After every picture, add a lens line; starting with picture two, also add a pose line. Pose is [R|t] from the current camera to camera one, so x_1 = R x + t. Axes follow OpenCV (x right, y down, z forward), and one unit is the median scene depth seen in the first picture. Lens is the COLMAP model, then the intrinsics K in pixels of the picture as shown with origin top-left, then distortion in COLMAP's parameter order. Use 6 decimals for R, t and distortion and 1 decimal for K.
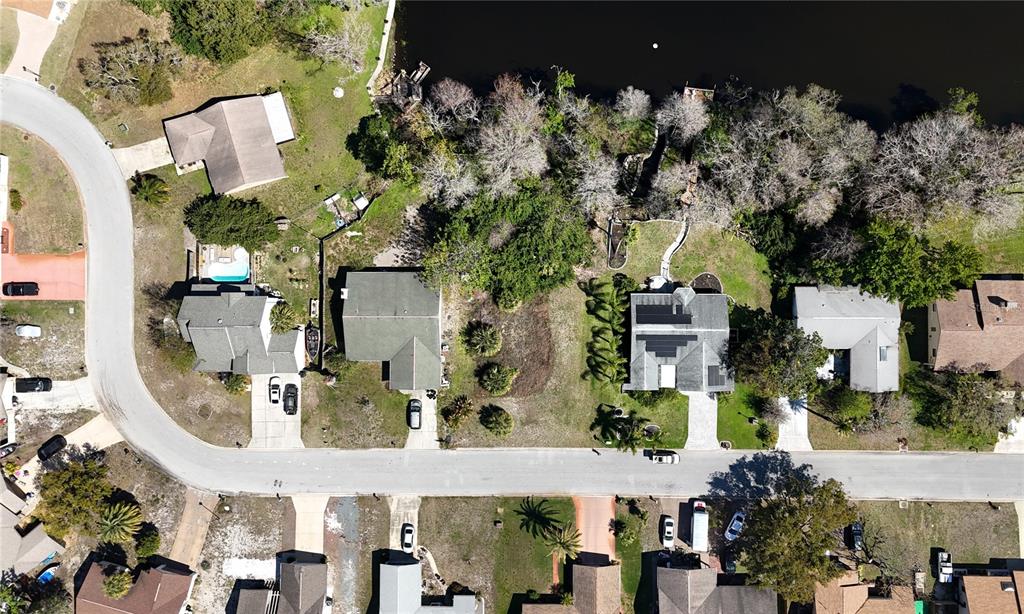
lens RADIAL K [[801.7, 0, 546.8], [0, 801.7, 307.3], [0, 0, 1]] dist [0.067238, -0.054581]
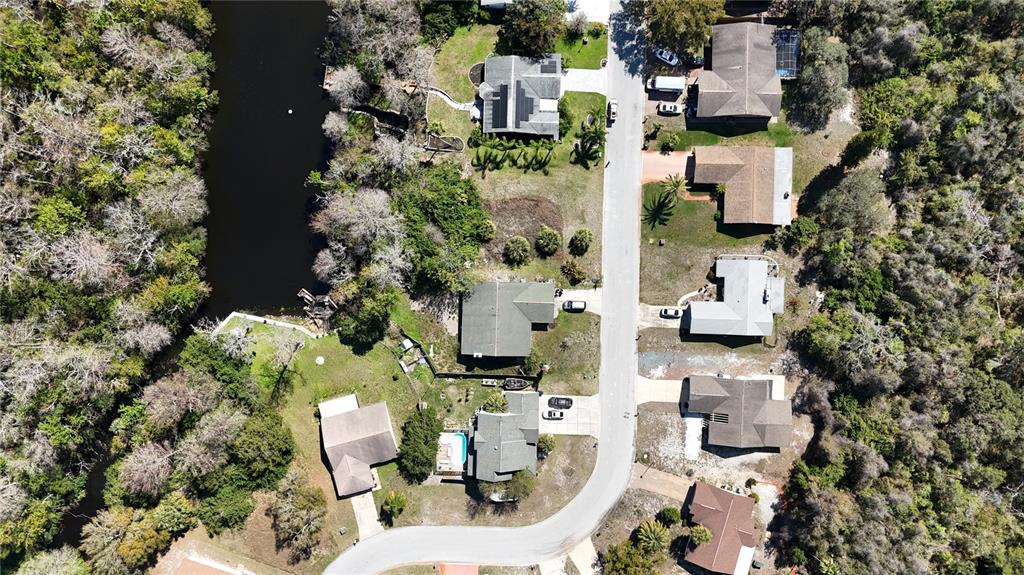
lens RADIAL K [[753.7, 0, 513.4], [0, 753.7, 288.5], [0, 0, 1]] dist [0.078403, -0.078696]
pose [[0.023478, -0.999348, 0.027441, -0.171954], [0.999714, 0.023344, -0.005212, 0.042201], [0.004568, 0.027555, 0.999610, -0.195350]]
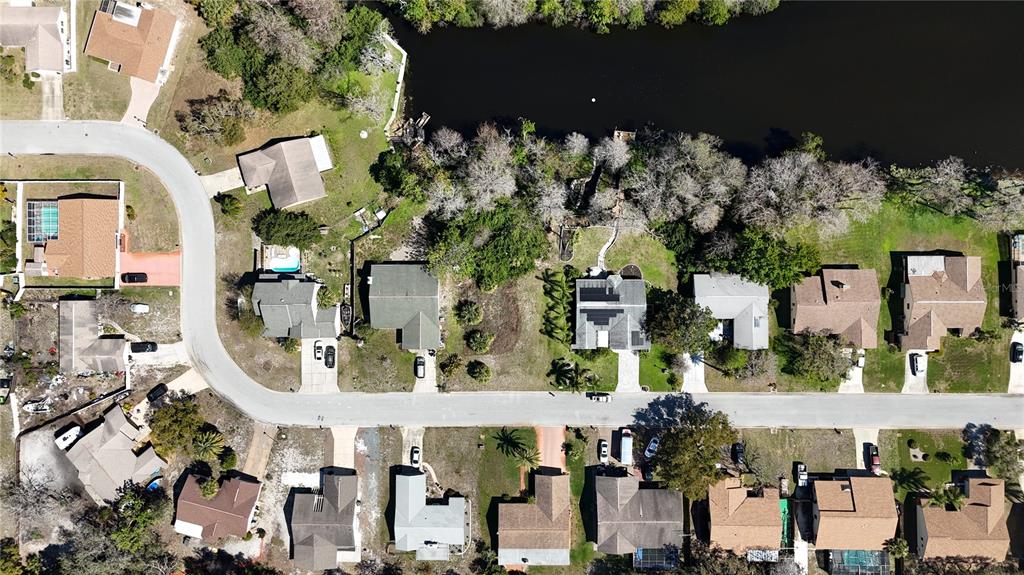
lens RADIAL K [[744.8, 0, 512.0], [0, 744.8, 287.5], [0, 0, 1]] dist [0.087643, -0.101844]
pose [[0.999990, -0.003772, 0.002420, -0.009075], [0.003773, 0.999993, -0.000225, -0.003258], [-0.002419, 0.000234, 0.999997, -0.282619]]
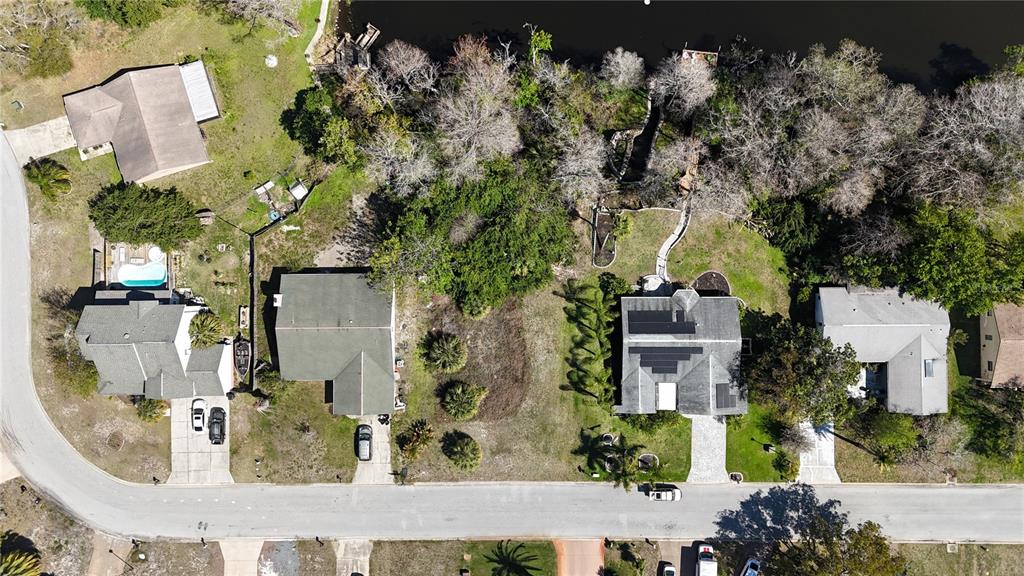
lens RADIAL K [[780.3, 0, 512.0], [0, 780.3, 288.0], [0, 0, 1]] dist [0.059794, -0.038913]
pose [[0.999935, -0.008770, -0.007229, -0.002775], [0.008746, 0.999956, -0.003258, -0.024372], [0.007257, 0.003195, 0.999969, 0.183109]]
